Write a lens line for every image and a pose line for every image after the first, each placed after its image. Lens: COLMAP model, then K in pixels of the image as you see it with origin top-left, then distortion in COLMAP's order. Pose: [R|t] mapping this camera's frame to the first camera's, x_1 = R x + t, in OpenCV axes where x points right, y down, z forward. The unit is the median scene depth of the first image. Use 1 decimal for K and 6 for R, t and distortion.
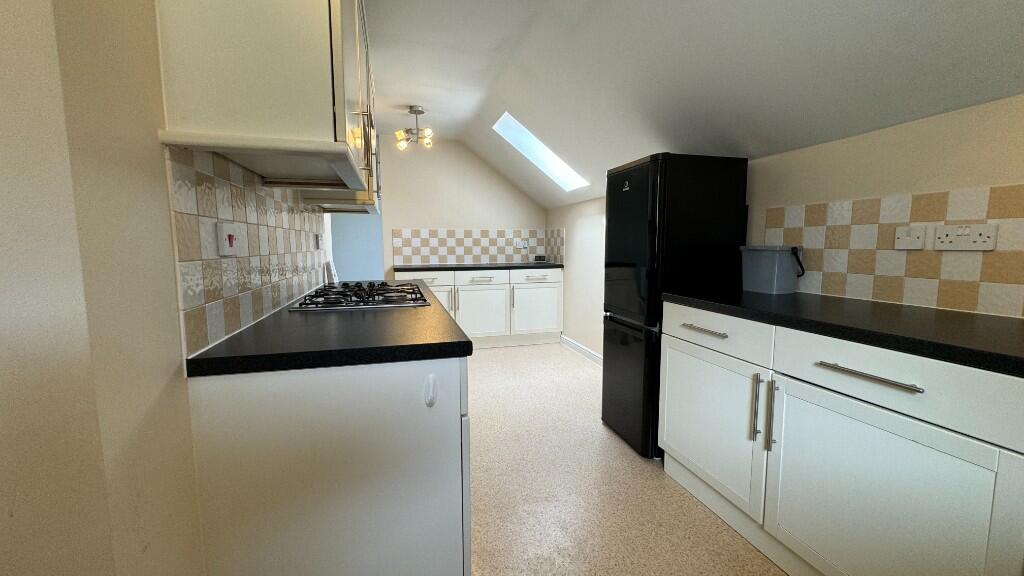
lens RADIAL K [[408.2, 0, 512.4], [0, 408.2, 287.3], [0, 0, 1]] dist [-0.001015, -0.000035]
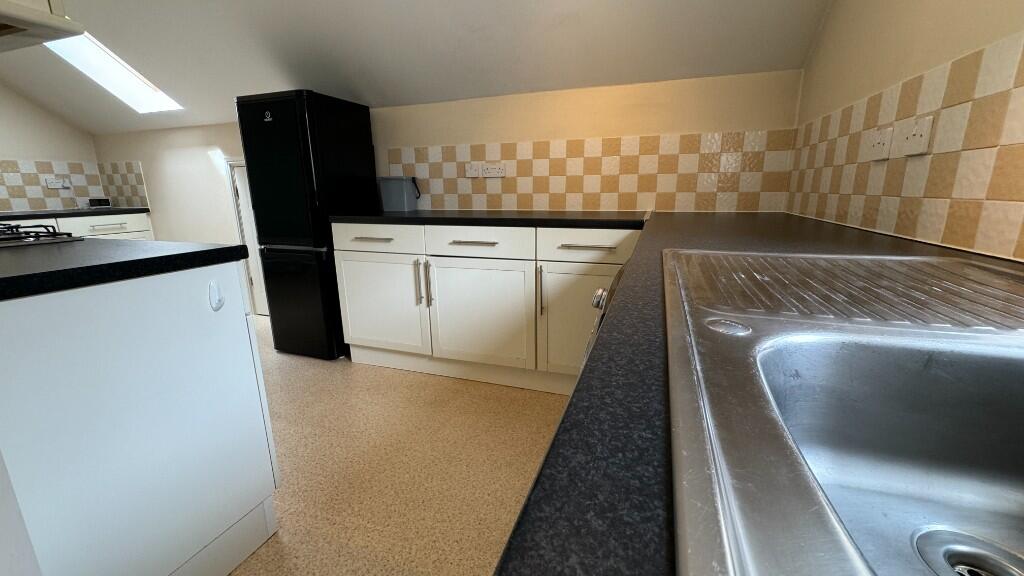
lens RADIAL K [[408.2, 0, 511.6], [0, 408.2, 284.3], [0, 0, 1]] dist [-0.001015, -0.000035]
pose [[0.575905, -0.189839, 0.795169, -0.263688], [0.095967, 0.981638, 0.164853, 0.055675], [-0.811864, -0.018630, 0.583549, -0.103448]]
